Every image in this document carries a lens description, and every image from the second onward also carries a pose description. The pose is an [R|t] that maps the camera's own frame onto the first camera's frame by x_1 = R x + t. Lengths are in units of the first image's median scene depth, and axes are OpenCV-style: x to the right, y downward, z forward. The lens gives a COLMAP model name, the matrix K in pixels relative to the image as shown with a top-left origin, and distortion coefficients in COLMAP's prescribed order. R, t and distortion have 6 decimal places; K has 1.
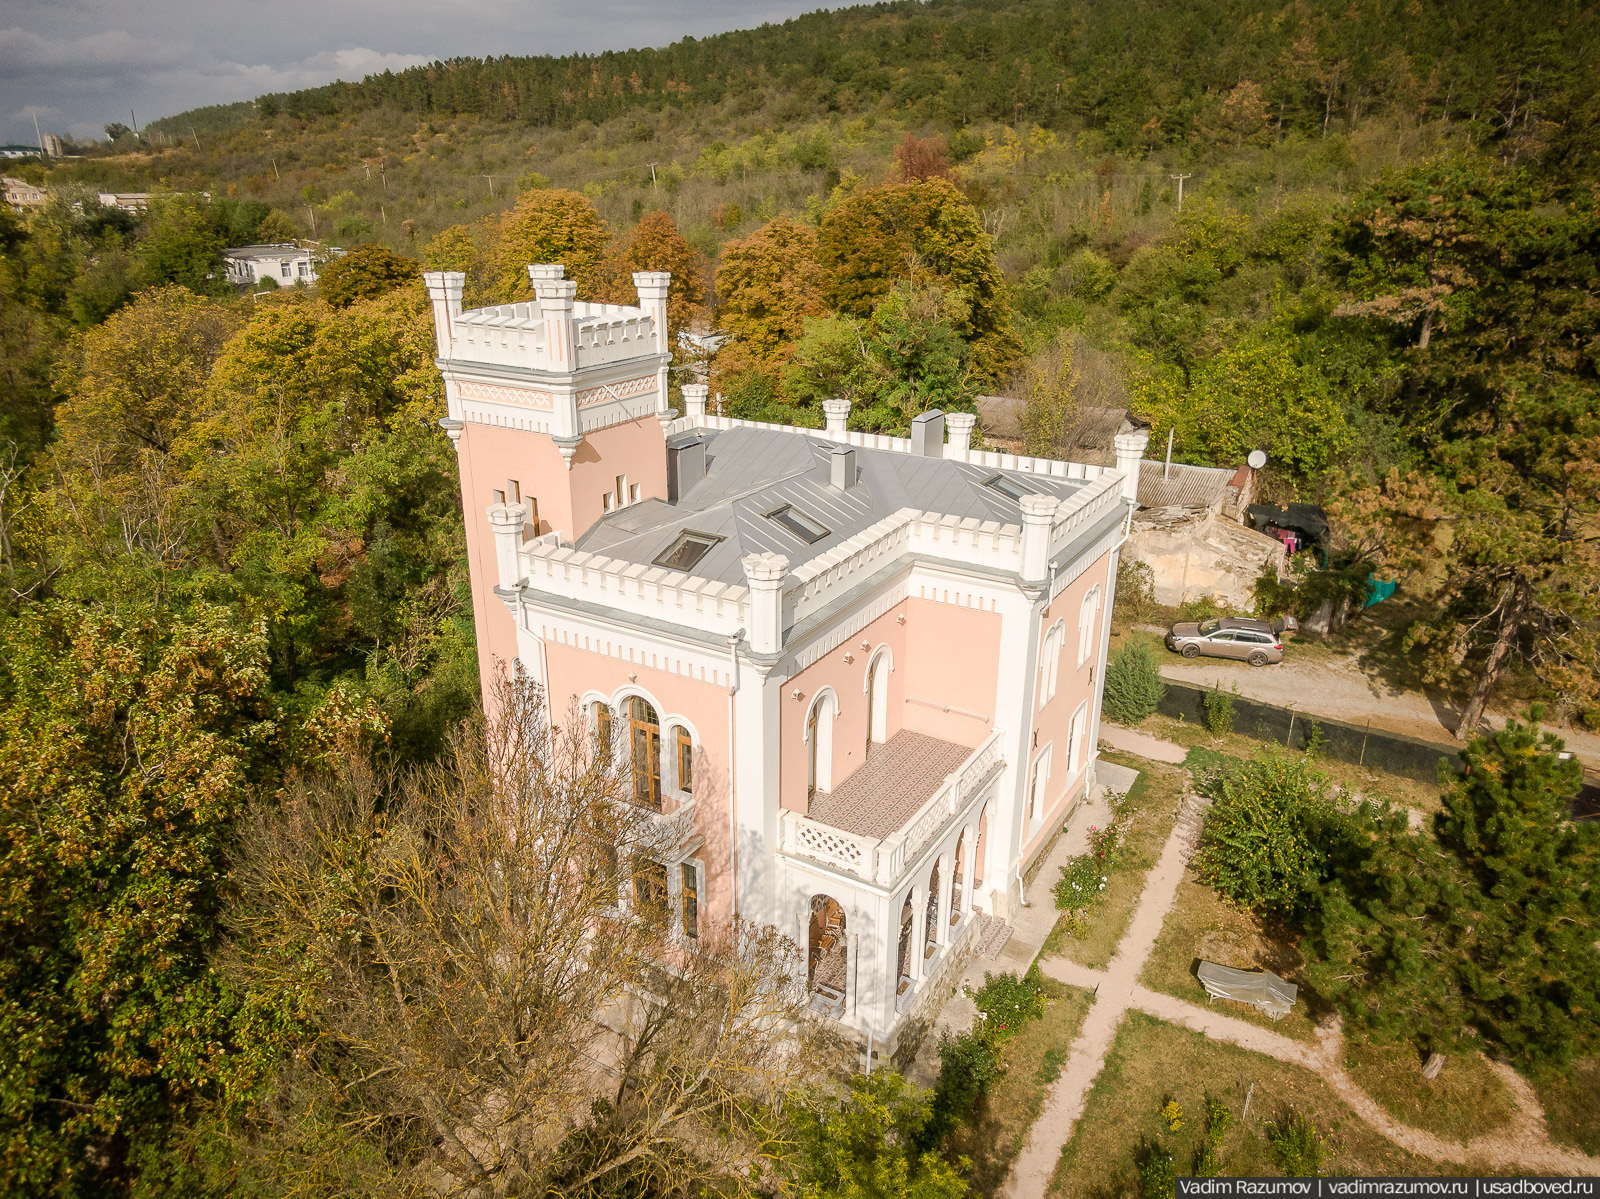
lens RADIAL K [[1116.1, 0, 800.0], [0, 1116.1, 599.5], [0, 0, 1]] dist [0.006918, -0.001283]
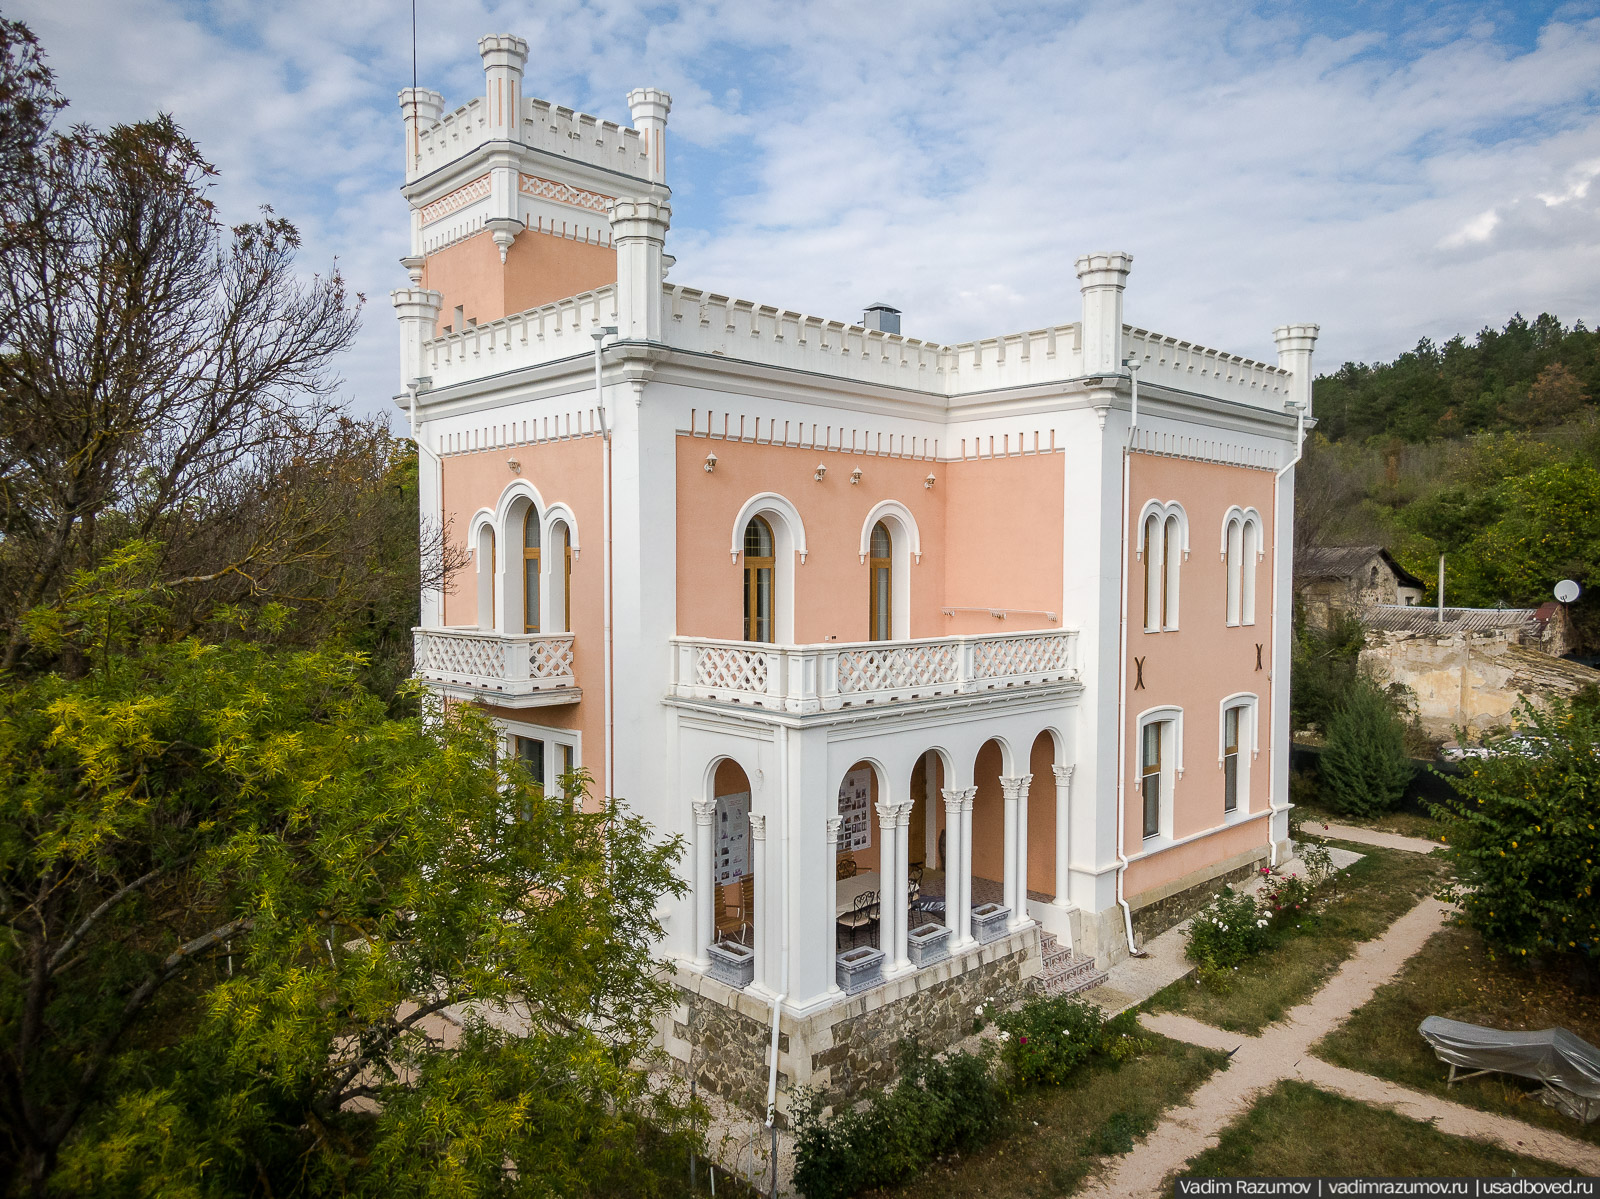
lens RADIAL K [[1136.1, 0, 800.0], [0, 1136.1, 599.5], [0, 0, 1]] dist [-0.023556, -0.000504]
pose [[0.965948, 0.002144, -0.258727, 0.193354], [-0.086320, 0.945346, -0.314437, 0.317808], [0.243913, 0.326063, 0.913340, 0.328355]]
